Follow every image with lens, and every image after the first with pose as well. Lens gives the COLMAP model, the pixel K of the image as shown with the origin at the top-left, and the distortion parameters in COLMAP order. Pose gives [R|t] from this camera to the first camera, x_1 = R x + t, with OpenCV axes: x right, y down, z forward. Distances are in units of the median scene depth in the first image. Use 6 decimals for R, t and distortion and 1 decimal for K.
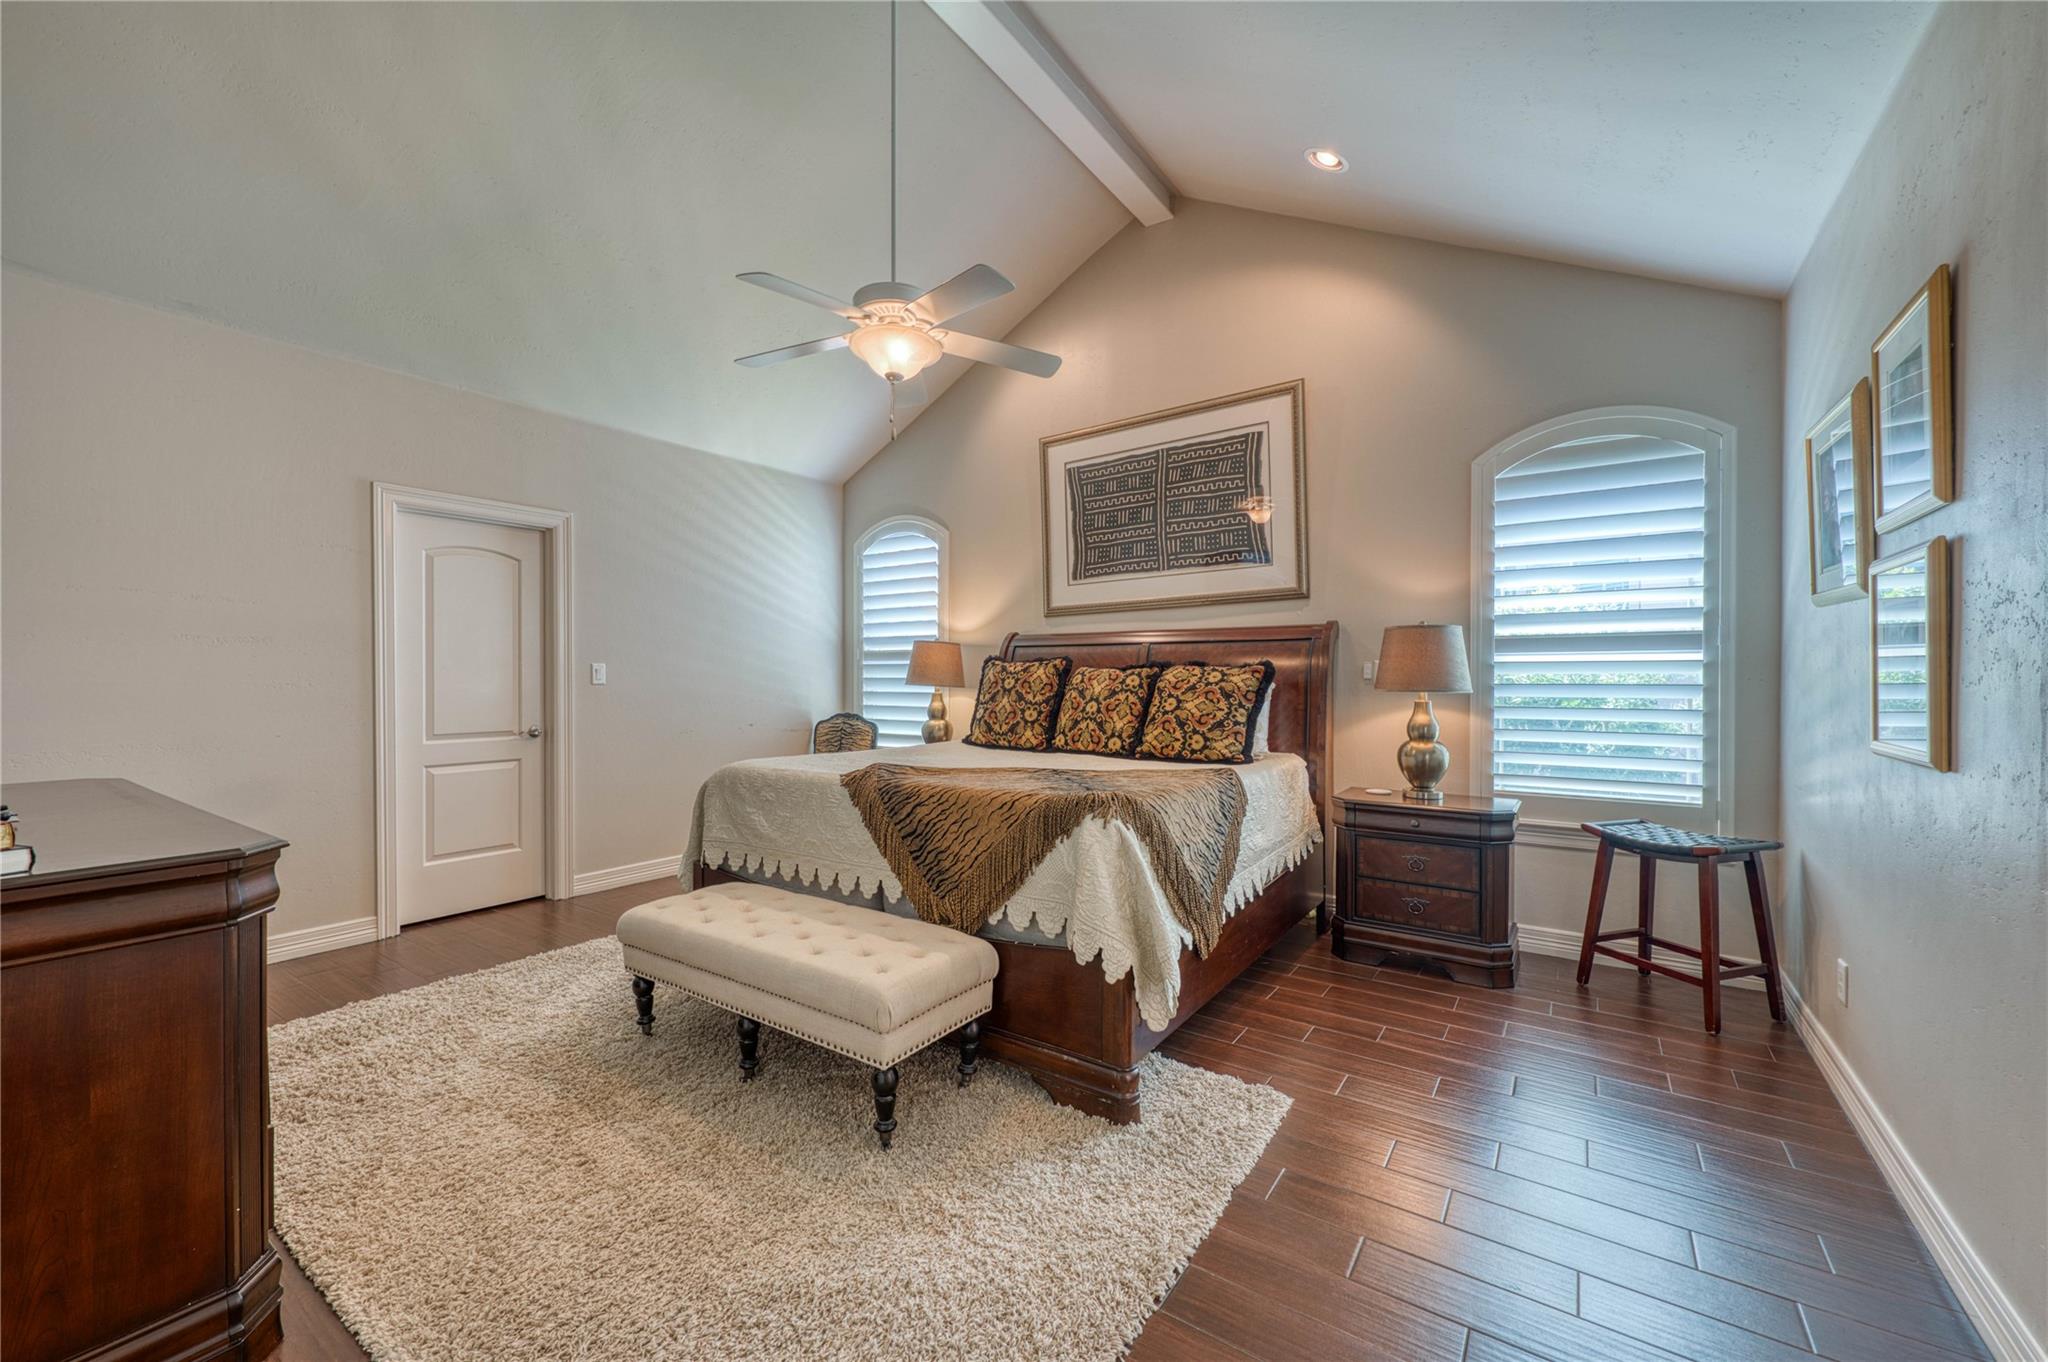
lens RADIAL K [[804.7, 0, 1016.2], [0, 804.7, 677.8], [0, 0, 1]] dist [0.001668, -0.000804]
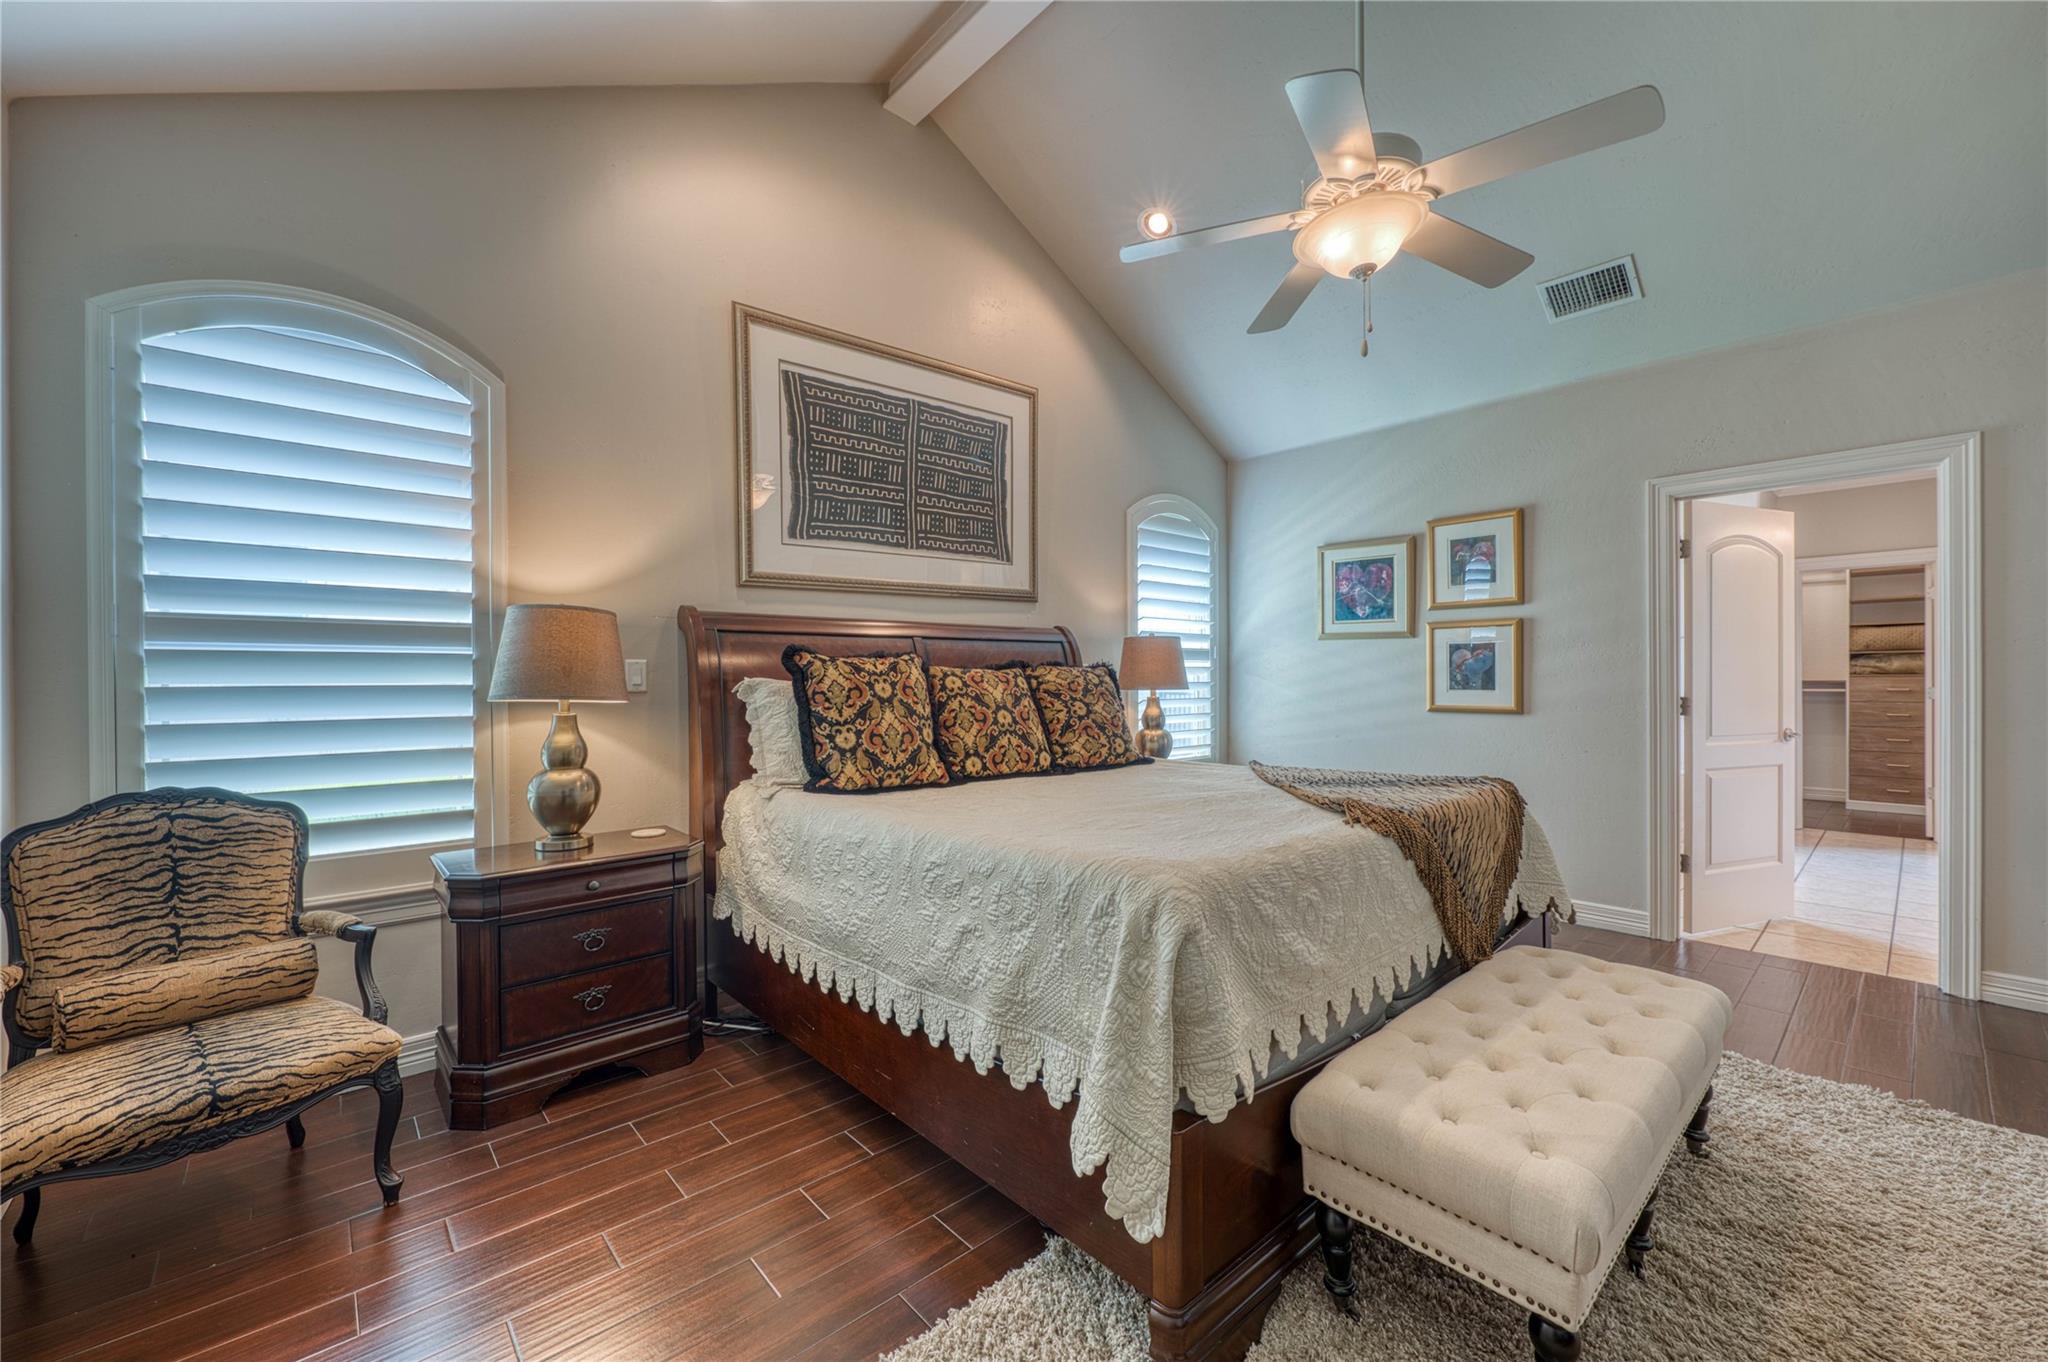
lens RADIAL K [[804.7, 0, 1019.9], [0, 804.7, 679.9], [0, 0, 1]] dist [0.001668, -0.000804]
pose [[0.231127, -0.005290, 0.972909, -0.611779], [0.005606, 0.999976, 0.004106, -0.003190], [-0.972907, 0.004506, 0.231151, 0.734177]]
